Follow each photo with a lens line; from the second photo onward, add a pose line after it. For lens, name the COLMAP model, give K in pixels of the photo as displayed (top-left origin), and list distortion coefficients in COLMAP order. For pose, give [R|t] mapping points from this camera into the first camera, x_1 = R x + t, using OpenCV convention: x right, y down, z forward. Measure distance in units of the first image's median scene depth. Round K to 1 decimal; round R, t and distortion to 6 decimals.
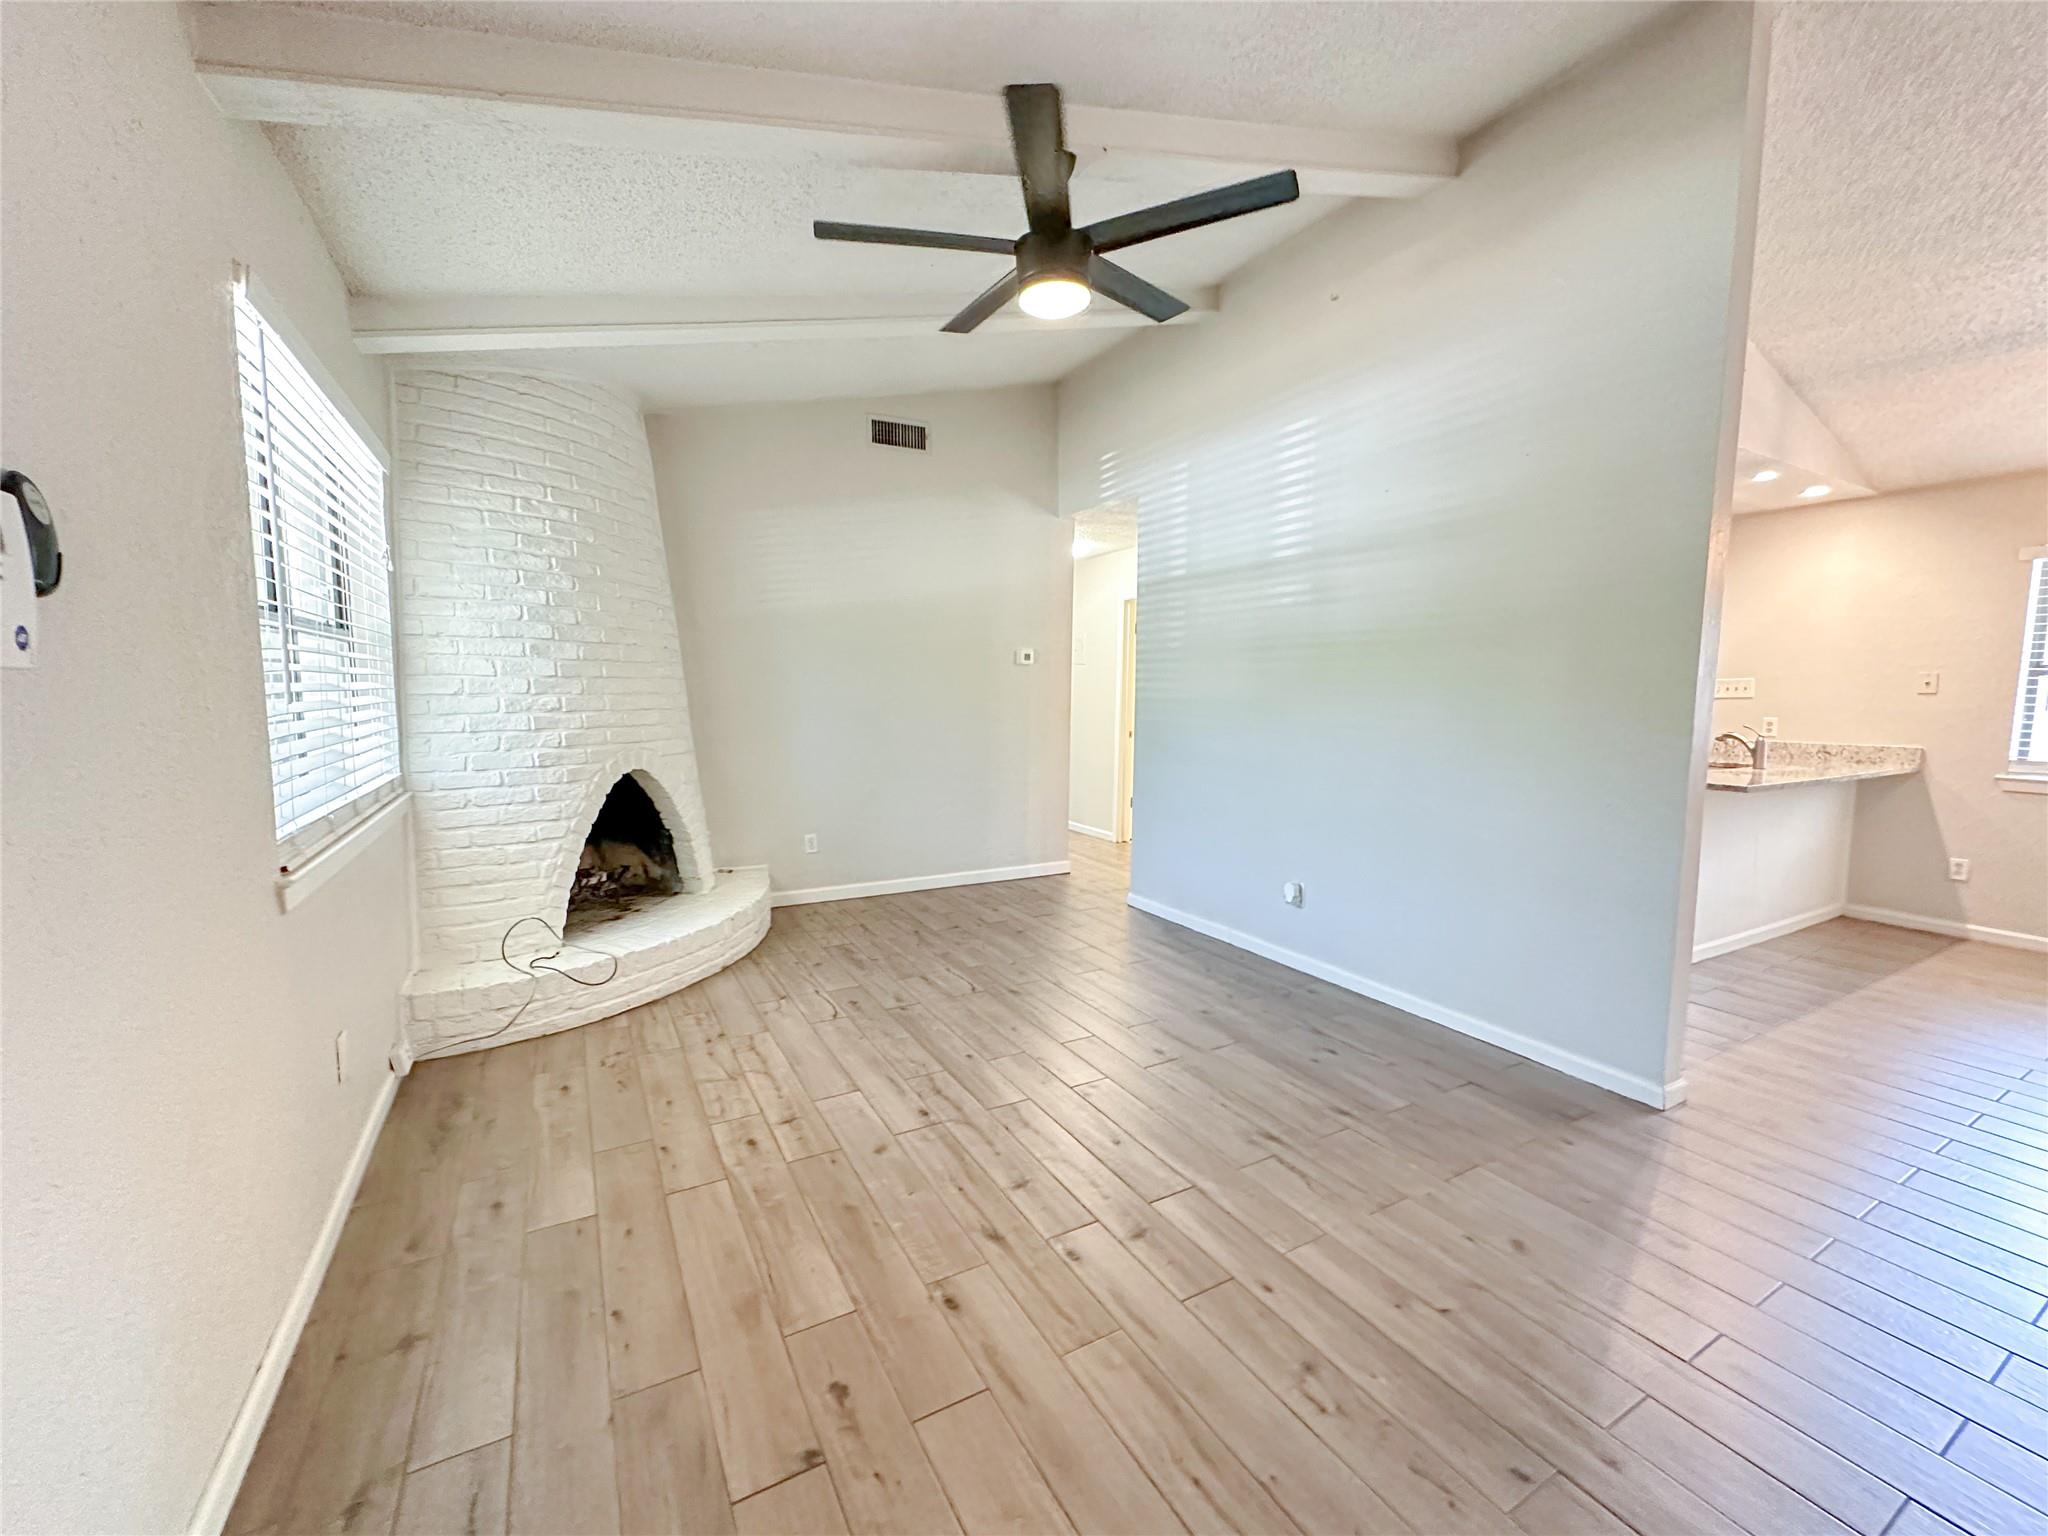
lens RADIAL K [[815.8, 0, 1018.3], [0, 815.8, 767.1], [0, 0, 1]] dist [-0.001964, 0.000821]
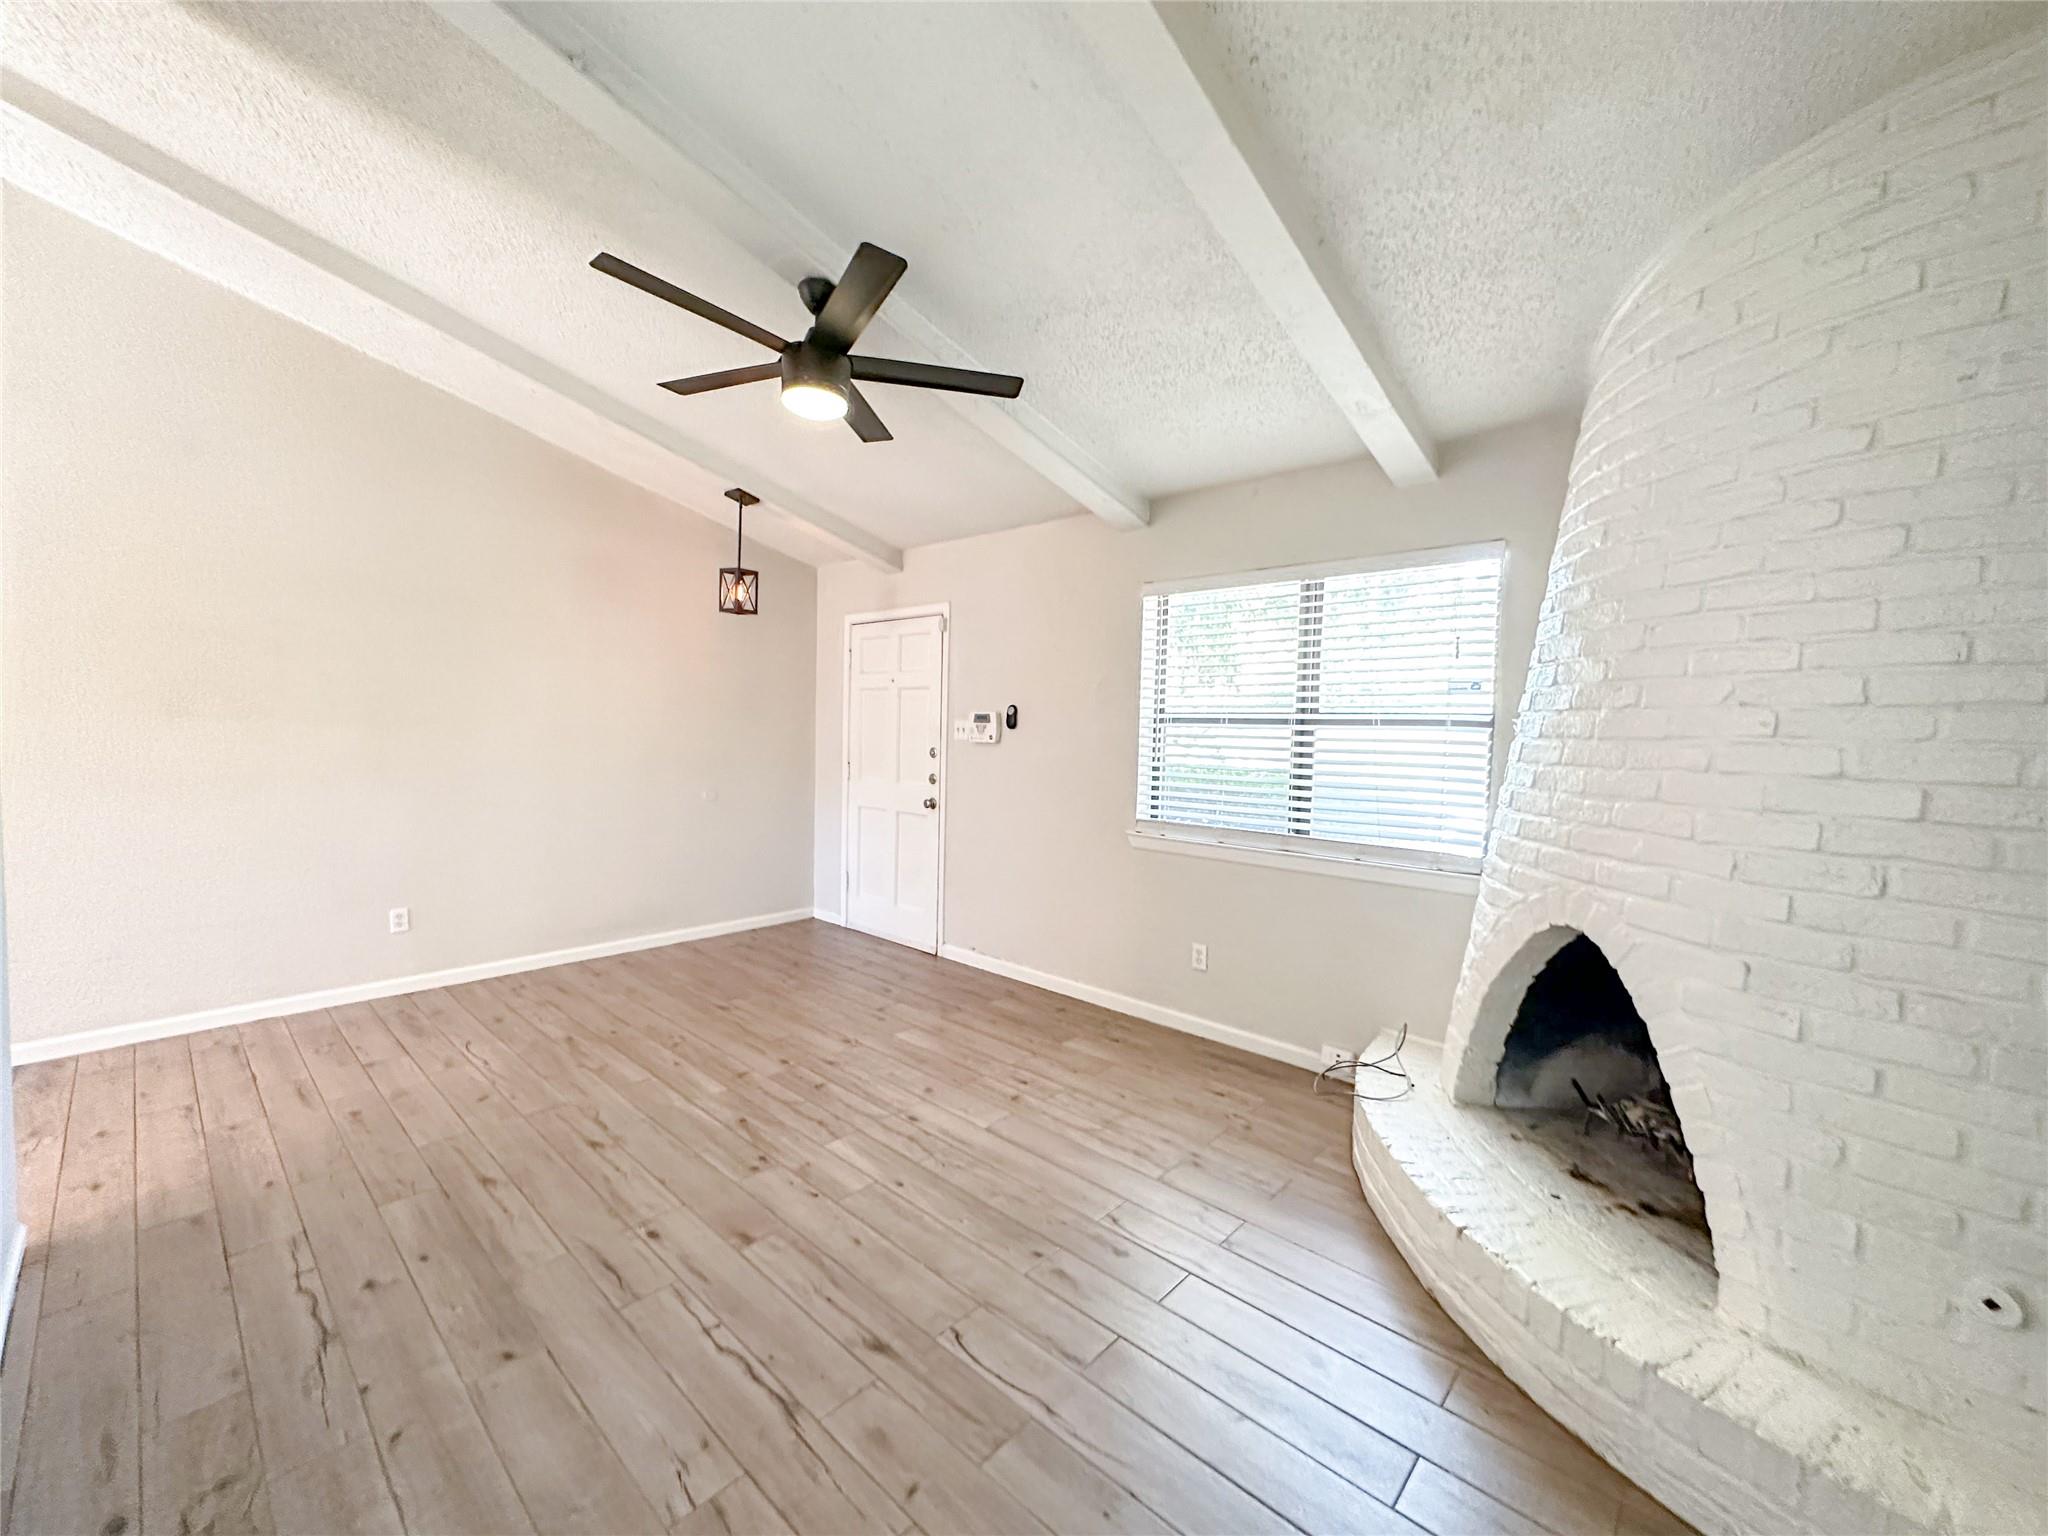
lens RADIAL K [[815.8, 0, 1018.3], [0, 815.8, 767.1], [0, 0, 1]] dist [-0.001964, 0.000821]
pose [[-0.950512, -0.018912, -0.310112, 0.106097], [-0.062875, 0.989201, 0.132390, -0.222601], [0.304259, 0.145337, -0.941437, 1.980380]]
